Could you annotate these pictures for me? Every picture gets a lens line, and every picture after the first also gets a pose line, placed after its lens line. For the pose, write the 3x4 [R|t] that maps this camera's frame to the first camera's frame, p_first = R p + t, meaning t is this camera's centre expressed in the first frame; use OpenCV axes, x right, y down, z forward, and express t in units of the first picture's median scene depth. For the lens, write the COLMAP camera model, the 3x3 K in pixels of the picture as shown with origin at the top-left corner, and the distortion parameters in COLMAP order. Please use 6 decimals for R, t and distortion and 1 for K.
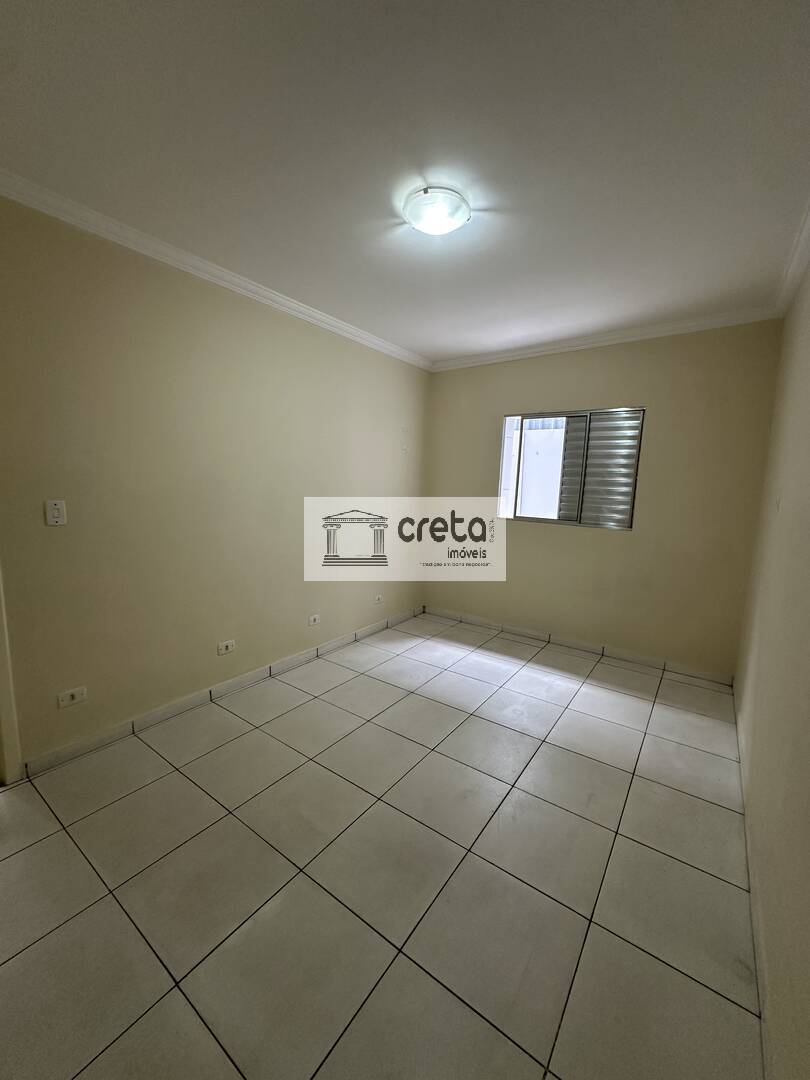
lens RADIAL K [[432.7, 0, 406.4], [0, 432.7, 540.2], [0, 0, 1]] dist [-0.001017, -0.000175]
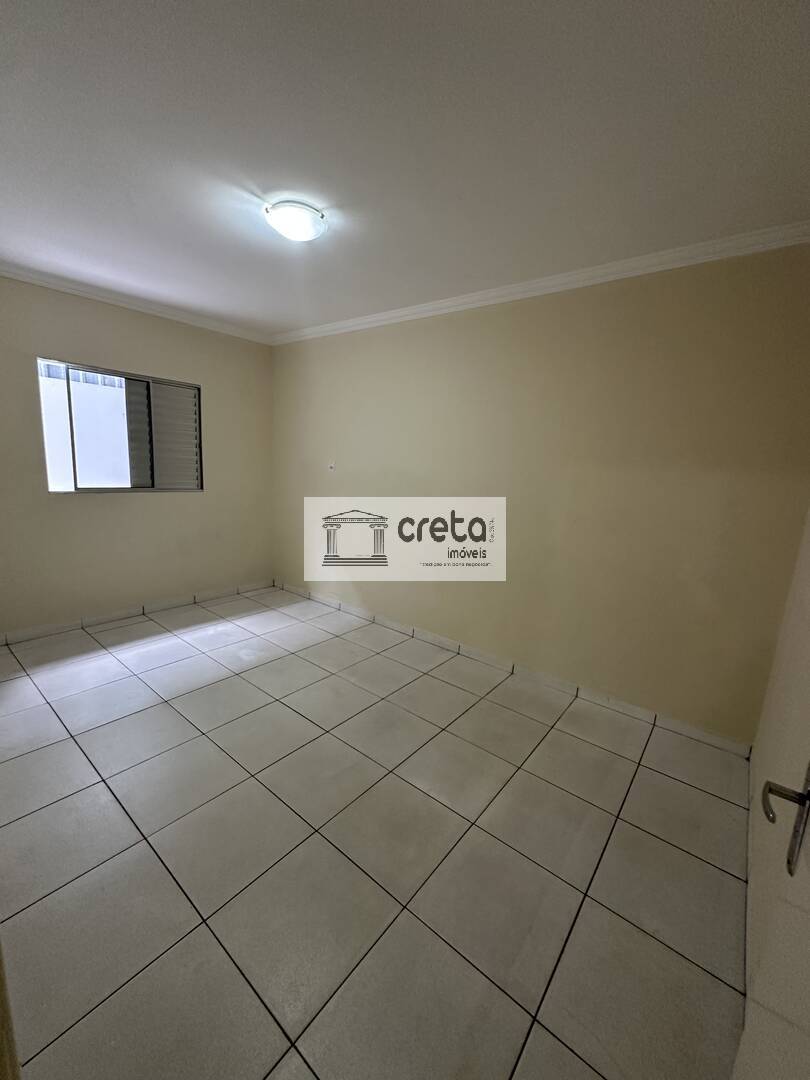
lens RADIAL K [[428.1, 0, 408.1], [0, 428.1, 538.8], [0, 0, 1]] dist [-0.000894, -0.000077]
pose [[0.056619, -0.202499, 0.977644, -0.610593], [0.090692, 0.976210, 0.196950, -0.073875], [-0.994268, 0.077514, 0.073638, 0.361970]]
